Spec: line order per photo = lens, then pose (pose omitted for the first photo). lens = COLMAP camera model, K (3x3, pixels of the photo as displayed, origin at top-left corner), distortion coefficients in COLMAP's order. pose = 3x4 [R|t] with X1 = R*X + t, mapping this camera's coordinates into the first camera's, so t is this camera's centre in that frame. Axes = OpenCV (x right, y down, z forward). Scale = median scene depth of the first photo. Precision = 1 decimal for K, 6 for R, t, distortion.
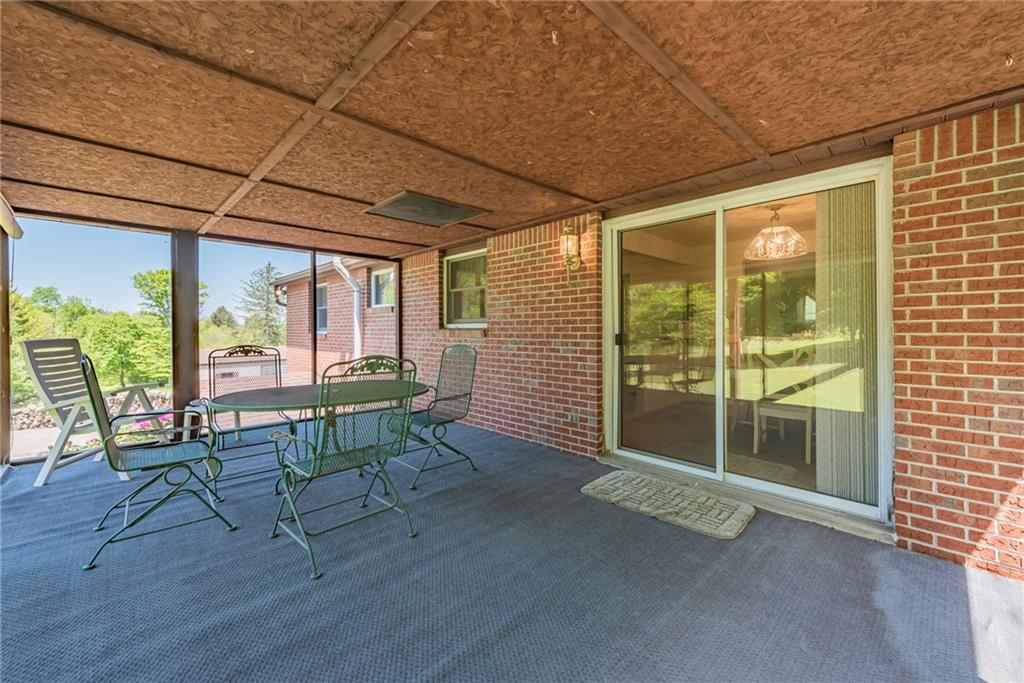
lens RADIAL K [[405.0, 0, 524.4], [0, 405.0, 326.4], [0, 0, 1]] dist [0.014979, -0.000537]
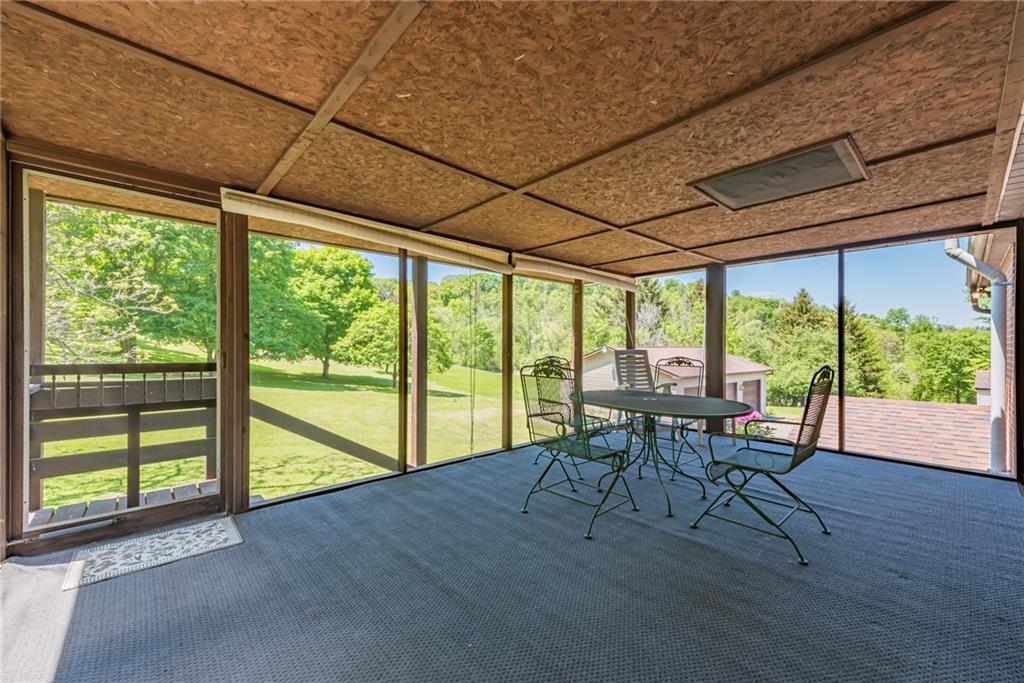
lens RADIAL K [[405.0, 0, 513.3], [0, 405.0, 346.3], [0, 0, 1]] dist [0.014979, -0.000537]
pose [[-0.031991, 0.002195, -0.999486, 0.610686], [0.004389, 0.999988, 0.002056, 0.012993], [0.999479, -0.004321, -0.032000, 0.657814]]
